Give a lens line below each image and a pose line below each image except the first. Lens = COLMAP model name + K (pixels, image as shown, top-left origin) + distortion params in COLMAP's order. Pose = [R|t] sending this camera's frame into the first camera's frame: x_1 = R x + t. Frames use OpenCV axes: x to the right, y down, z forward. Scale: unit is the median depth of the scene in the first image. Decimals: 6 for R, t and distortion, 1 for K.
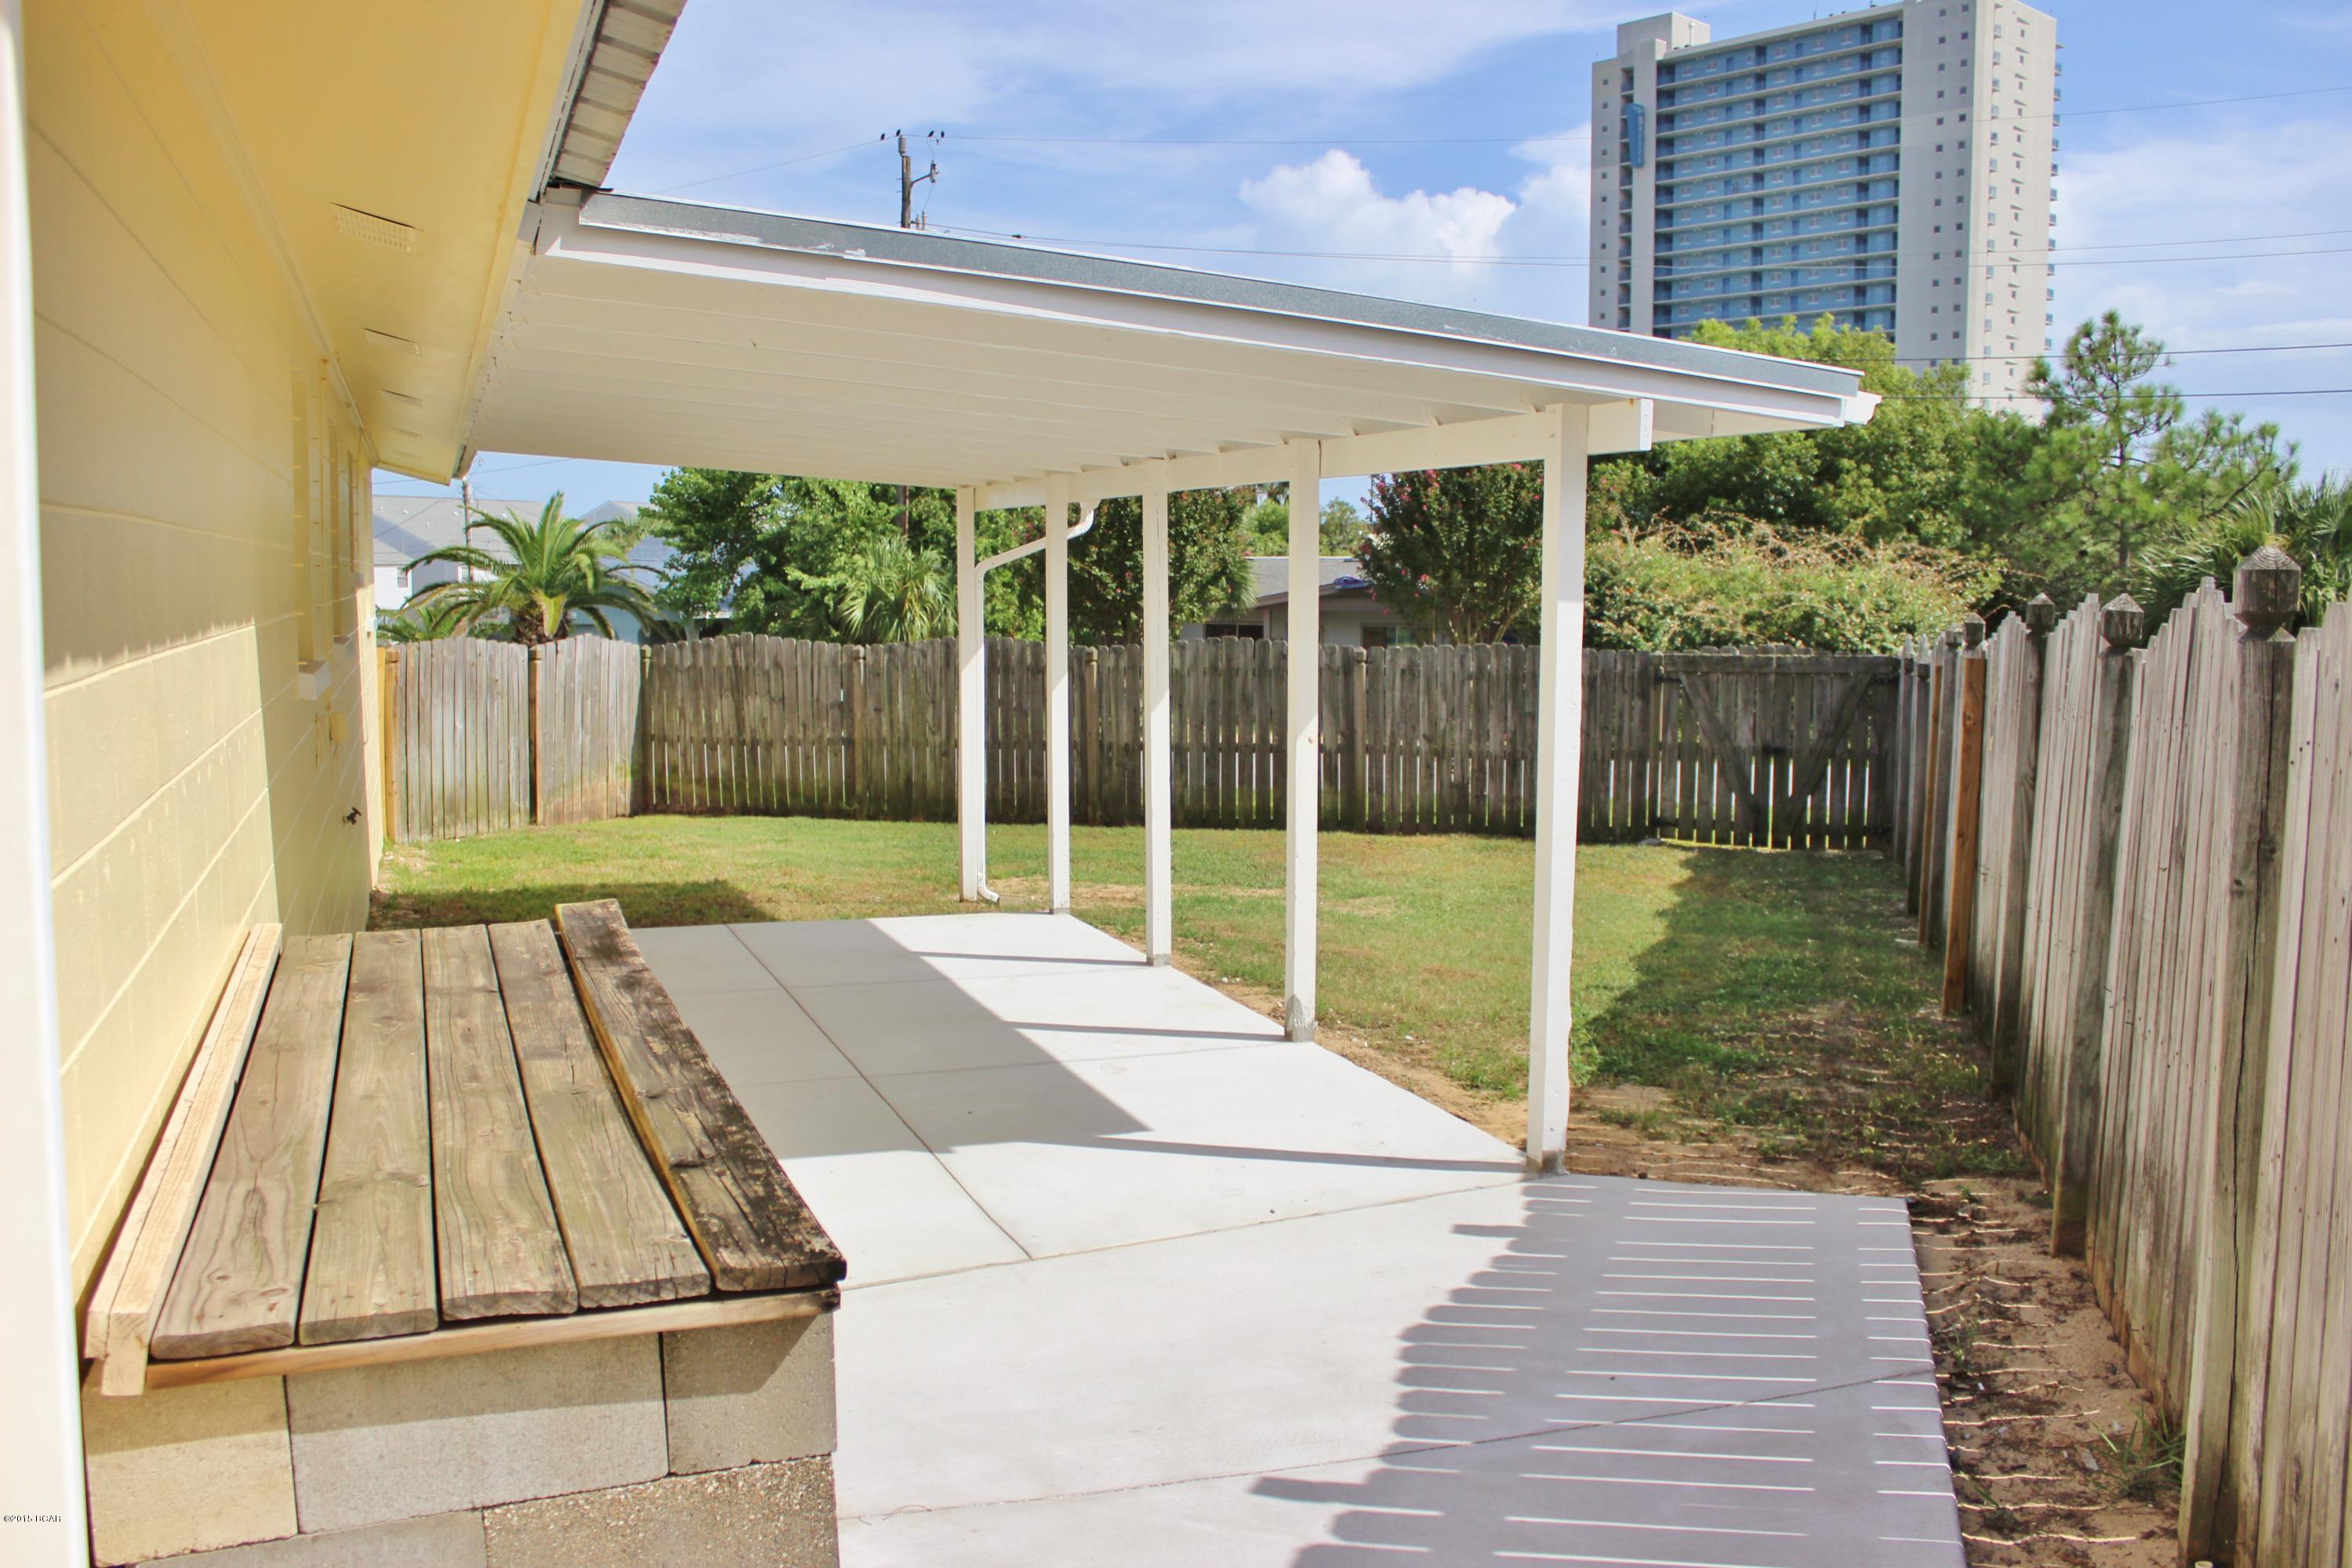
lens RADIAL K [[1972.4, 0, 1163.7], [0, 1972.4, 787.3], [0, 0, 1]] dist [-0.172489, 0.160129]
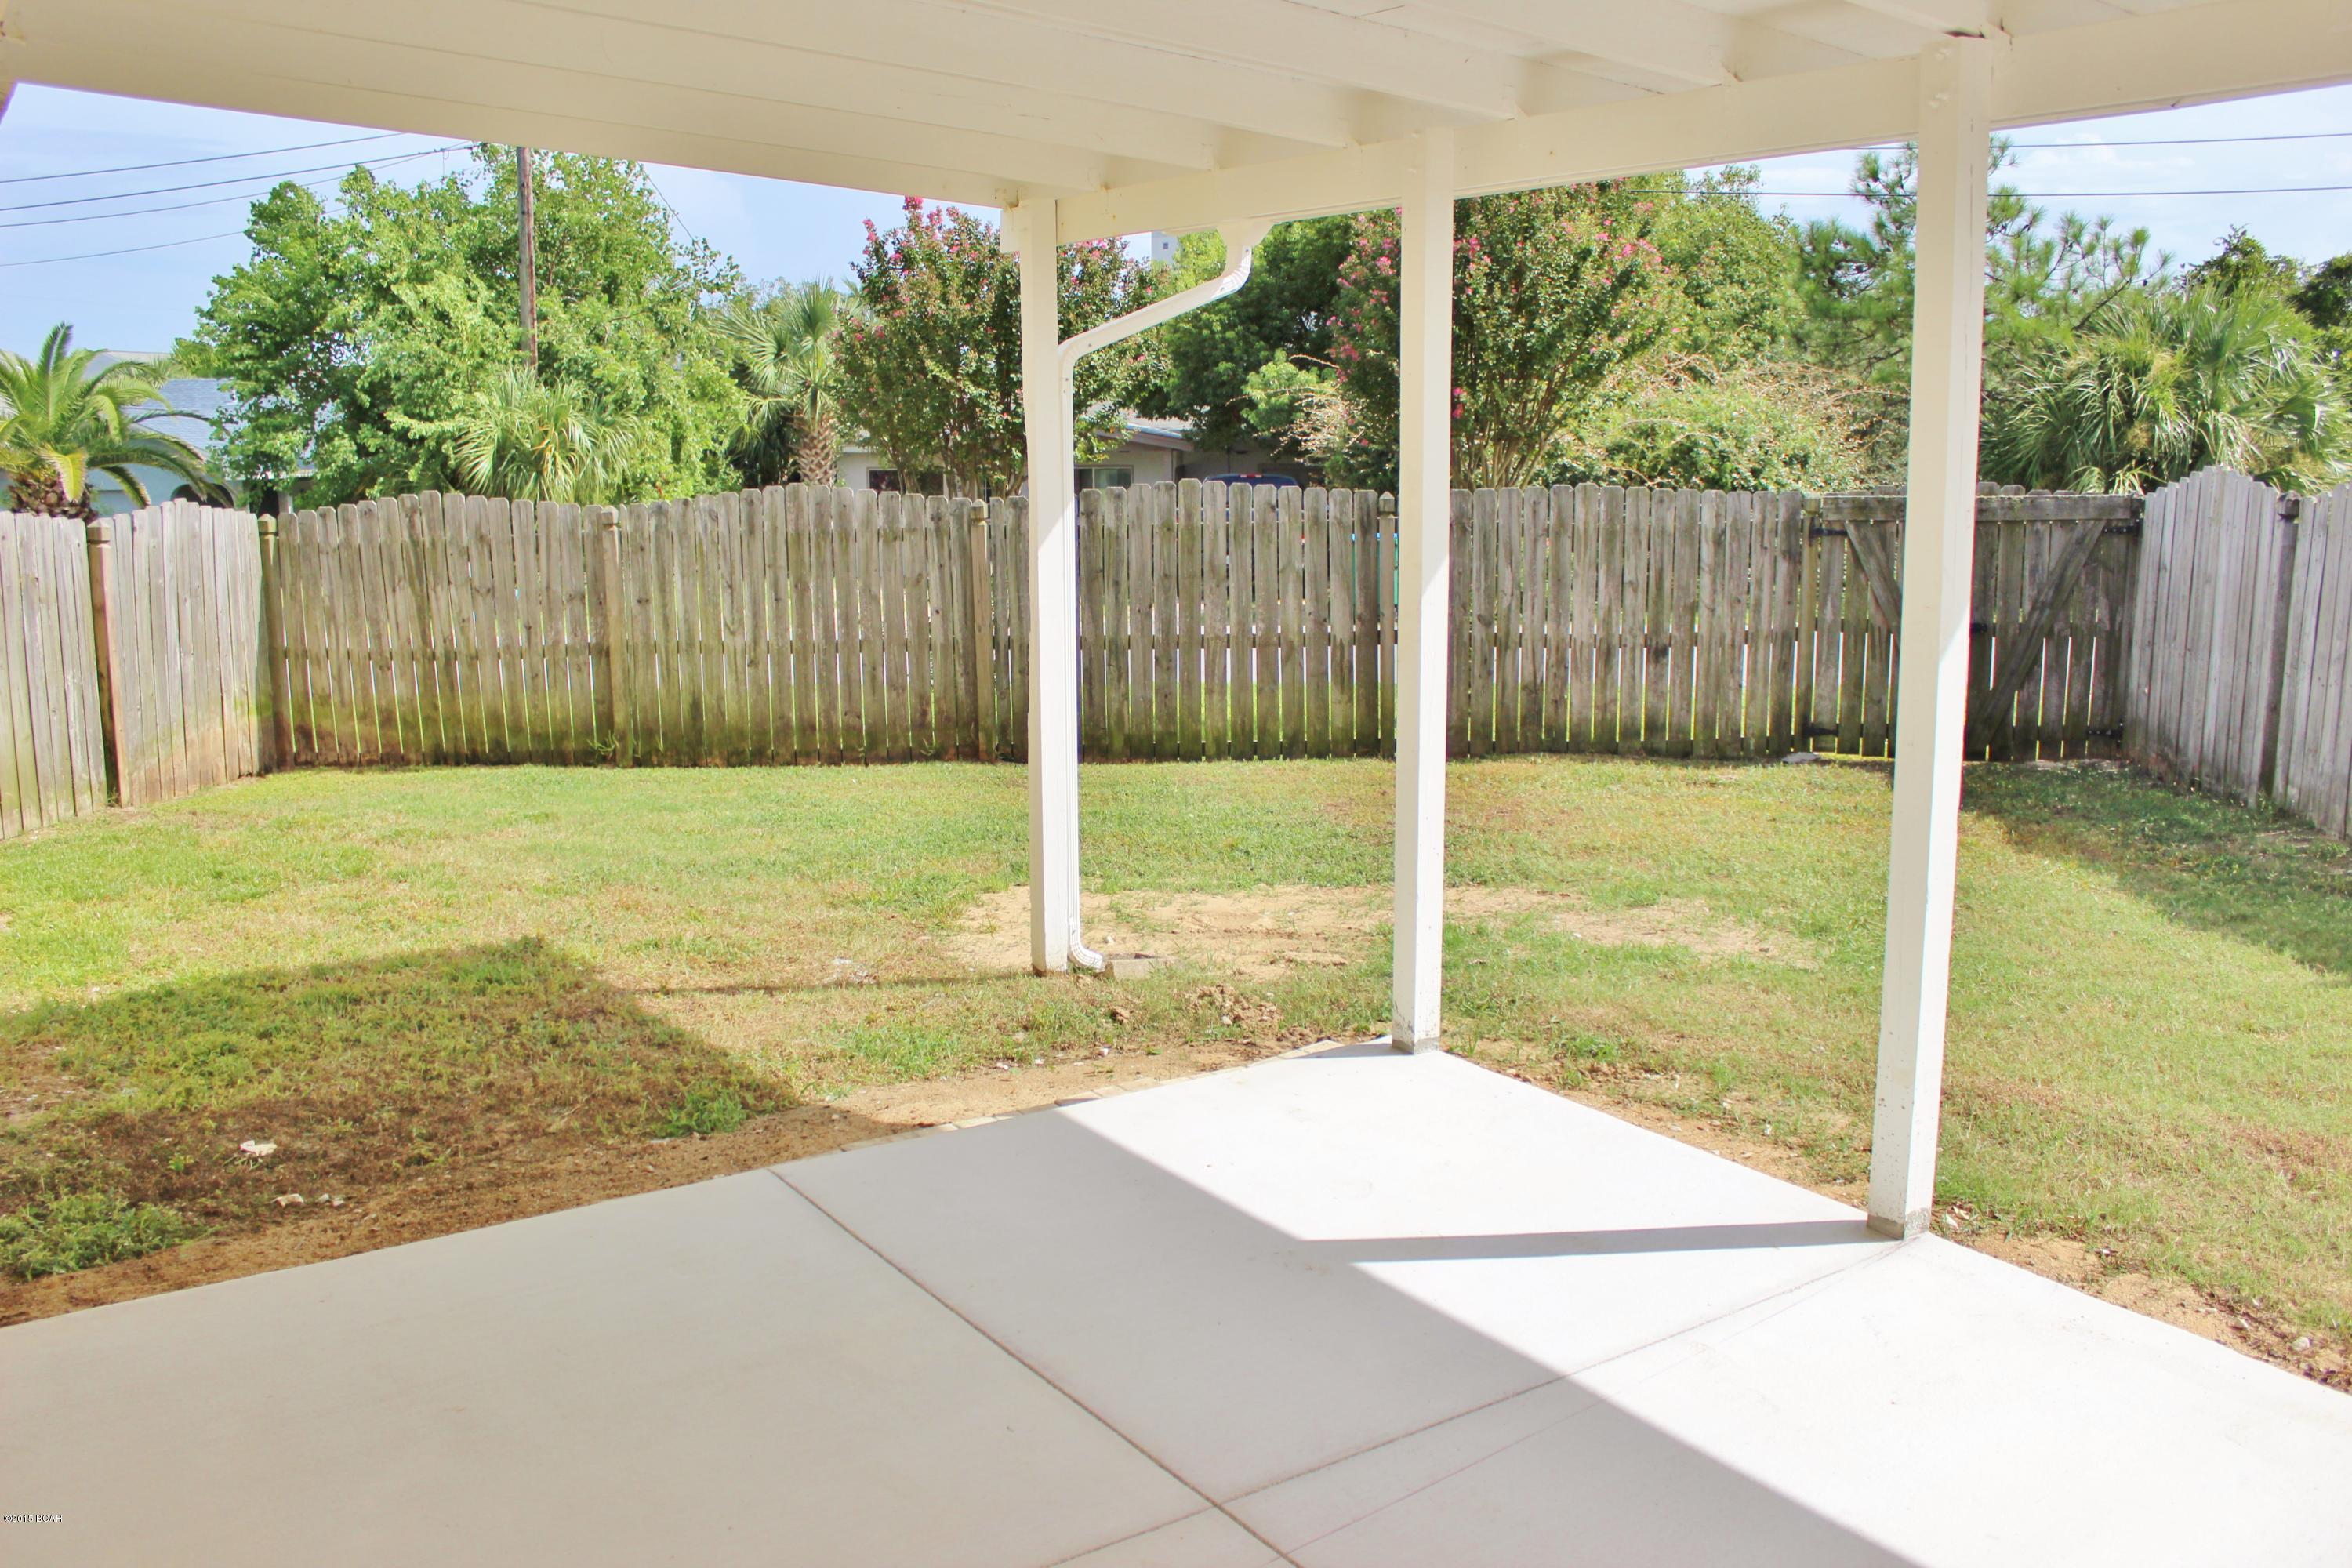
lens RADIAL K [[1972.4, 0, 1163.7], [0, 1972.4, 787.3], [0, 0, 1]] dist [-0.172489, 0.160129]
pose [[0.973190, -0.051749, 0.224107, -0.124430], [0.034208, 0.996090, 0.081459, -0.024129], [-0.227446, -0.071608, 0.971154, 0.307707]]
